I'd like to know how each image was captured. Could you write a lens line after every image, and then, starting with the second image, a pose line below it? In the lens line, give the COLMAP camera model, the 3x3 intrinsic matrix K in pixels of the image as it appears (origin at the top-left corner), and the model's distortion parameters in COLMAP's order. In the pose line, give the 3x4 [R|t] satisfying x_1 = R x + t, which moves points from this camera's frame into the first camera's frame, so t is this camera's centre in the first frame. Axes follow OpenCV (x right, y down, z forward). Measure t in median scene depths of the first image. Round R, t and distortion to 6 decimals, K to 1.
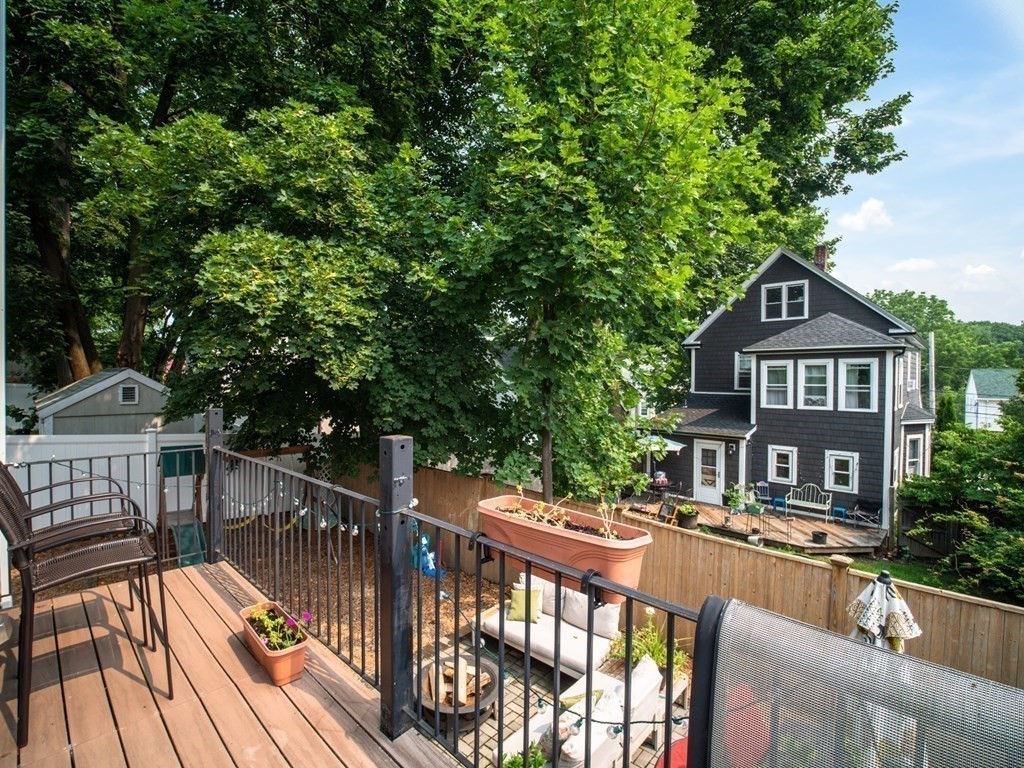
lens RADIAL K [[471.1, 0, 507.1], [0, 471.1, 383.0], [0, 0, 1]] dist [-0.016131, -0.001768]
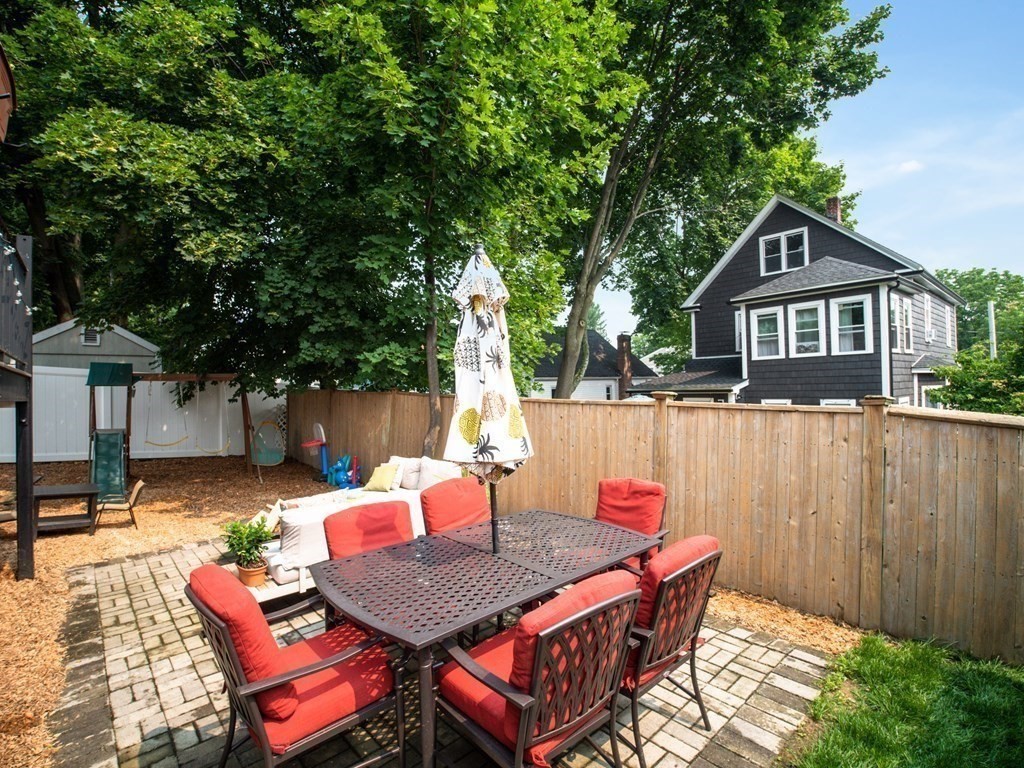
lens RADIAL K [[480.8, 0, 507.5], [0, 480.8, 385.7], [0, 0, 1]] dist [-0.021368, -0.000185]
pose [[0.994756, -0.025998, -0.098916, 0.160350], [0.024057, 0.999495, -0.020763, 0.119950], [0.099406, 0.018275, 0.994879, 0.004388]]
